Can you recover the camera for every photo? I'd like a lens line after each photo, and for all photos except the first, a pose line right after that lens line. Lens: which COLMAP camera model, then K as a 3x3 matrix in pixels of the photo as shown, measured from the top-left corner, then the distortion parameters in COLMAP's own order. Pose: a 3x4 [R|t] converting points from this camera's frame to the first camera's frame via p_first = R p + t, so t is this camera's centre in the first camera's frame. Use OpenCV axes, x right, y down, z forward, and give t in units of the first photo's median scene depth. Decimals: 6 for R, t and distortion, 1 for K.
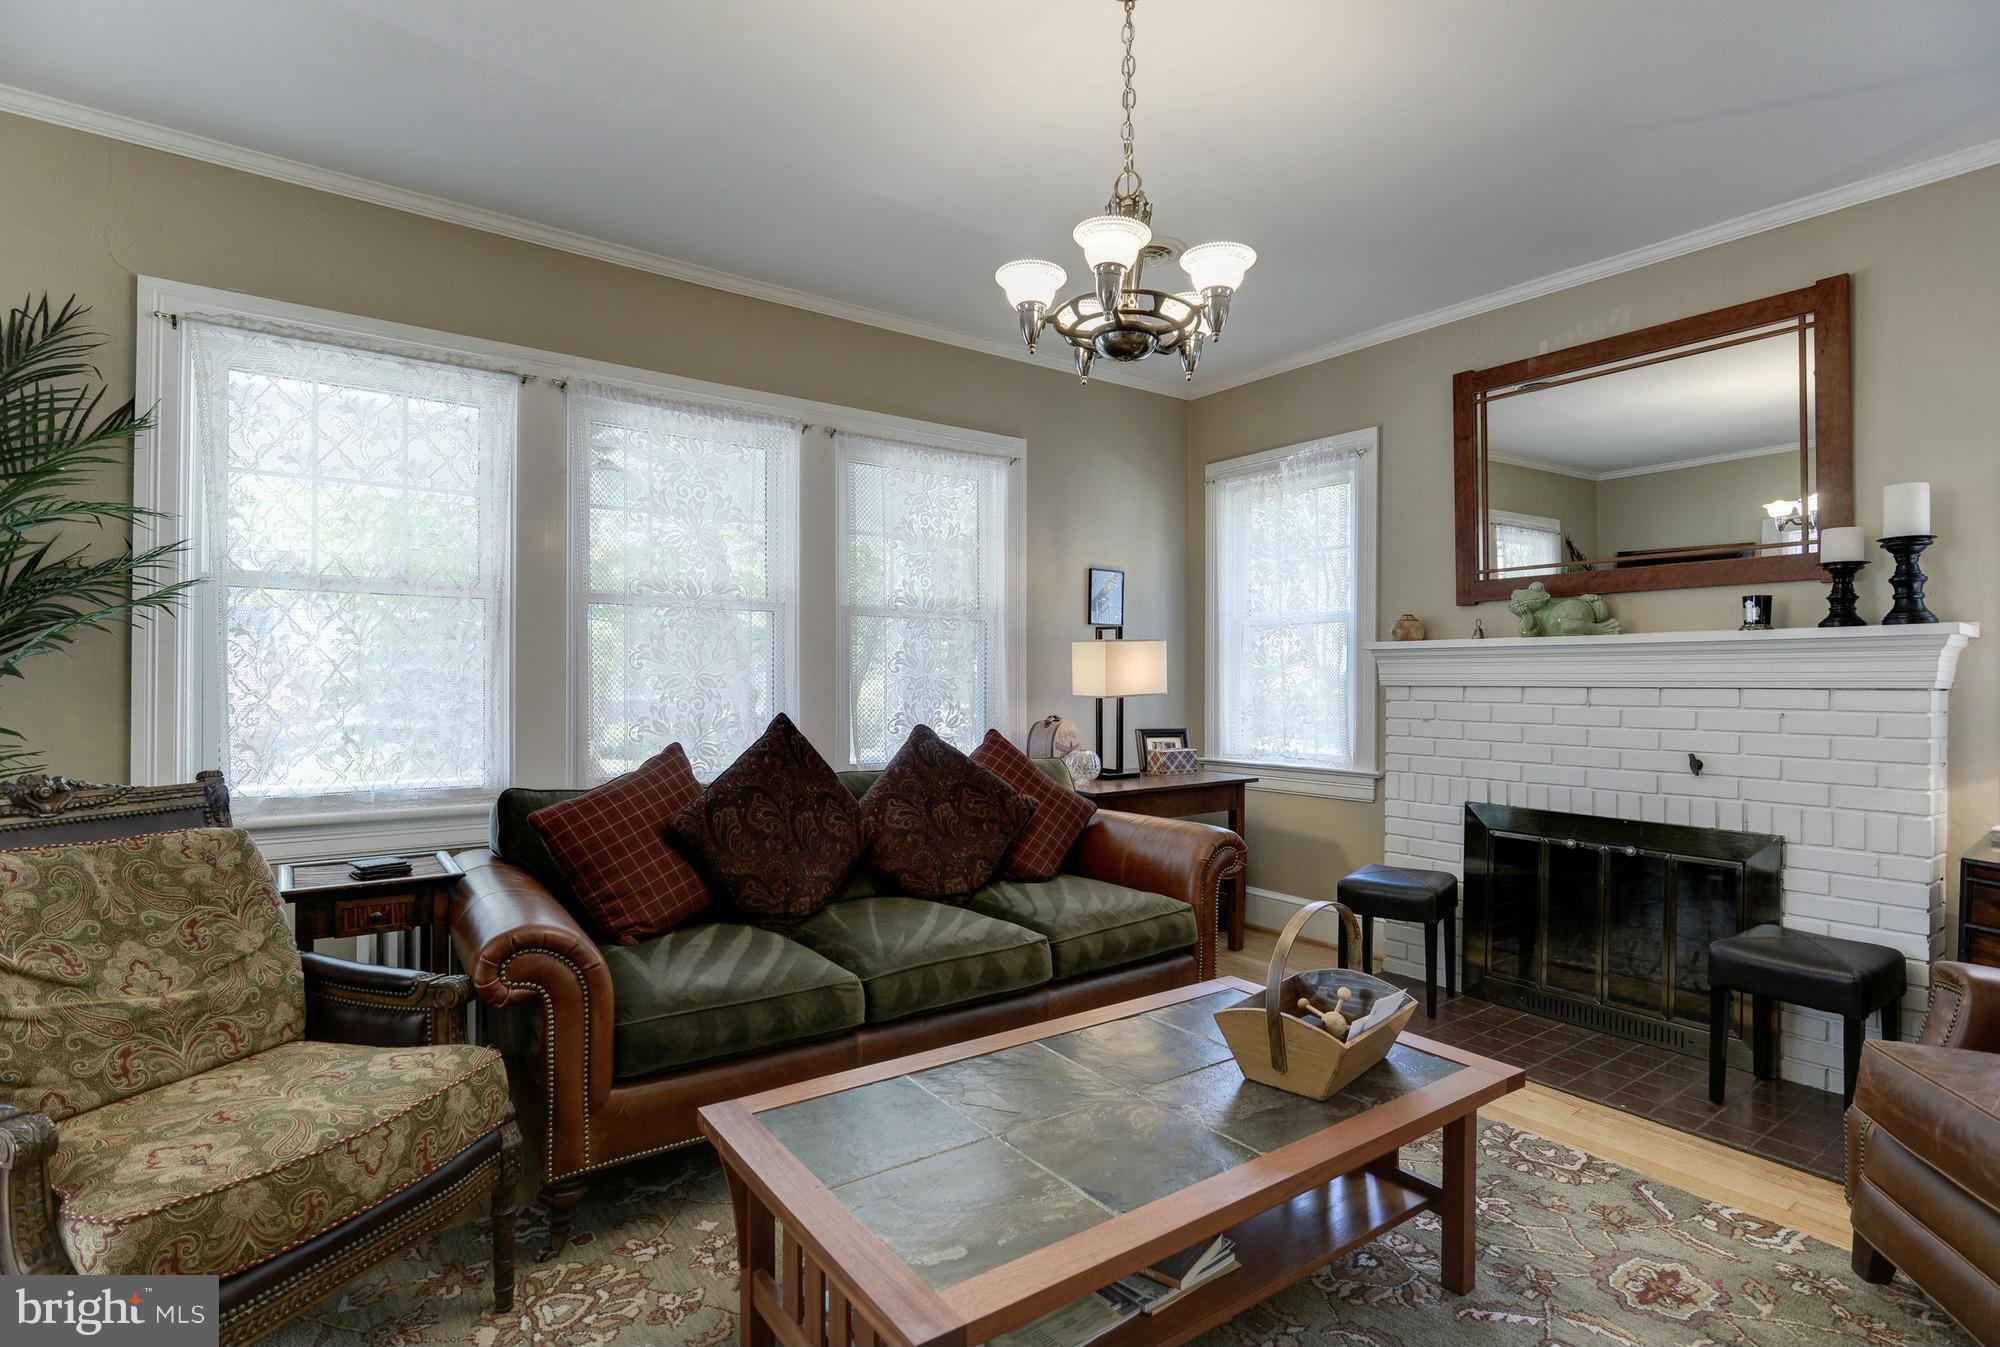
lens RADIAL K [[988.5, 0, 1006.9], [0, 988.5, 674.4], [0, 0, 1]] dist [0.018678, 0.000056]
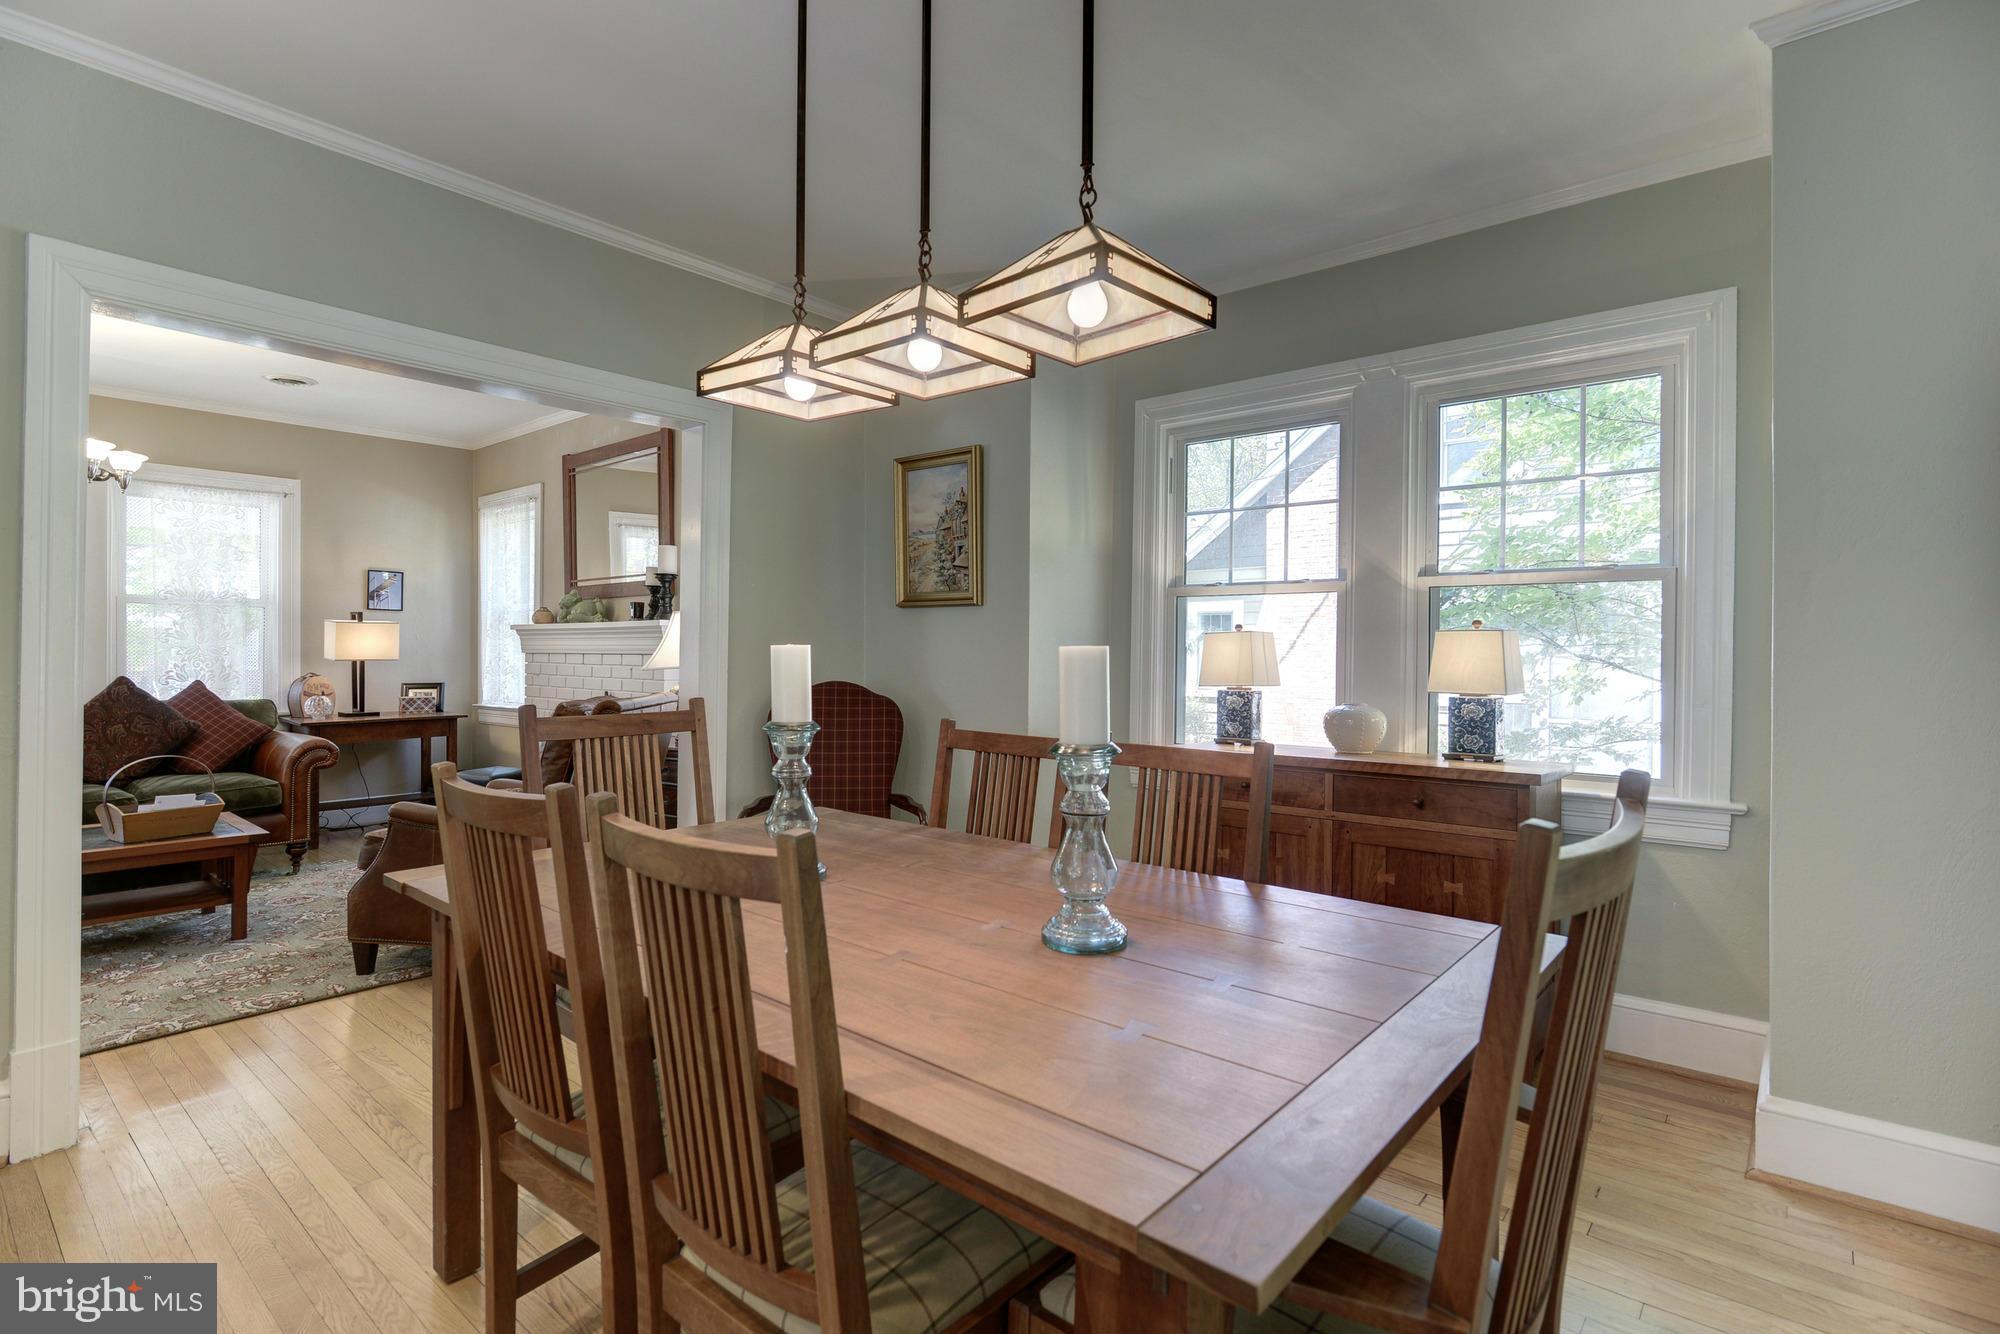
lens RADIAL K [[967.6, 0, 991.1], [0, 967.6, 659.1], [0, 0, 1]] dist [-0.003640, -0.000340]
pose [[0.978849, -0.001182, 0.204581, 0.916346], [-0.002207, 0.999864, 0.016338, -0.004048], [-0.204573, -0.016444, 0.978713, -0.743379]]
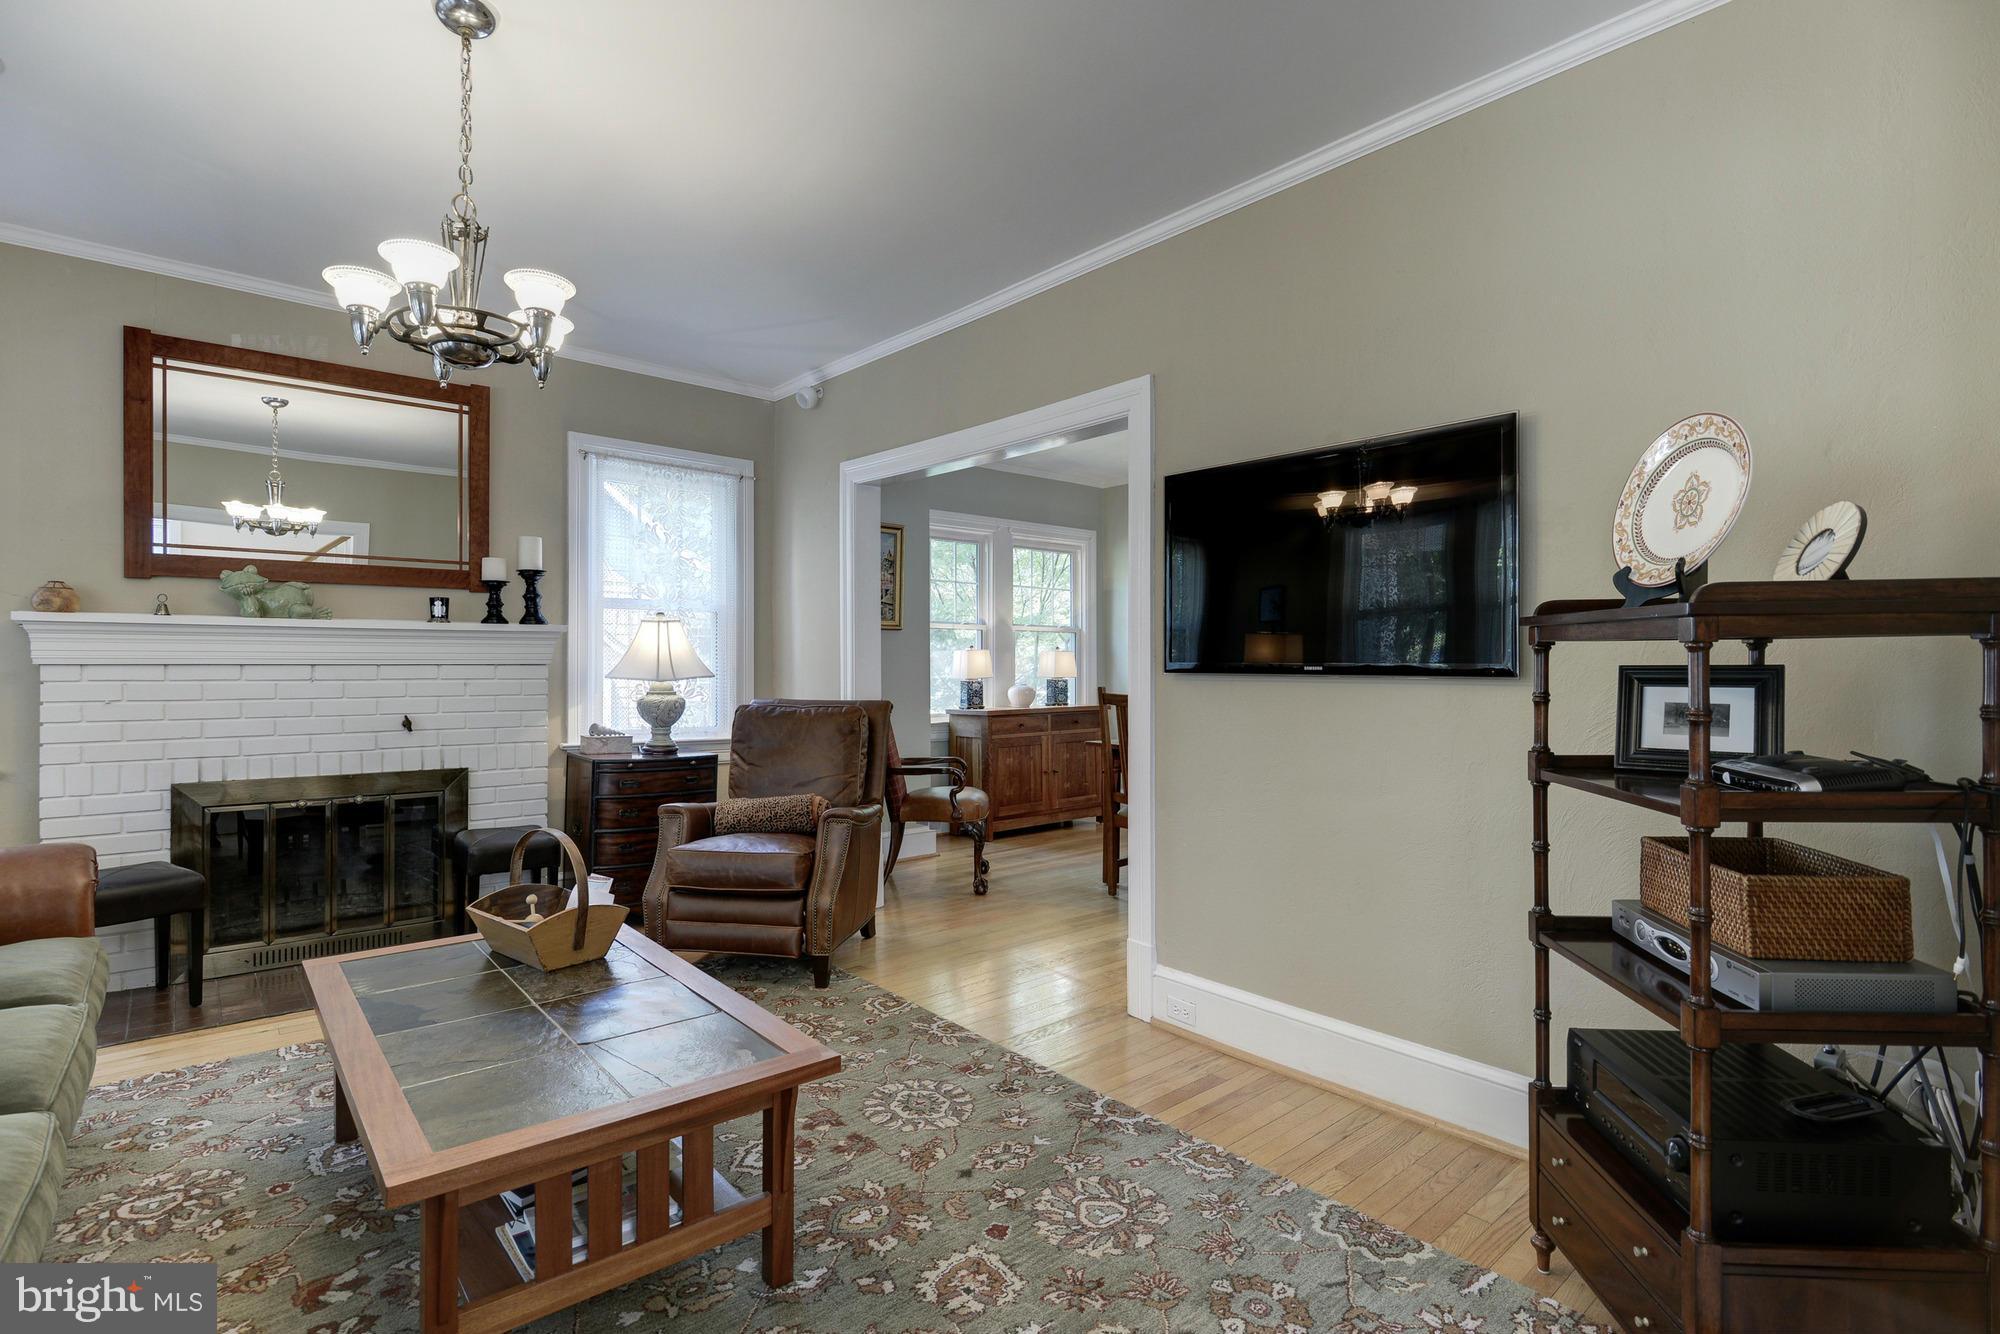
lens RADIAL K [[988.1, 0, 1000.0], [0, 988.1, 667.0], [0, 0, 1]] dist [-0.003963, -0.000372]
pose [[-0.056510, -0.008895, 0.998362, -0.590044], [-0.010512, 0.999910, 0.008314, -0.002208], [-0.998347, -0.010025, -0.056598, 0.276181]]
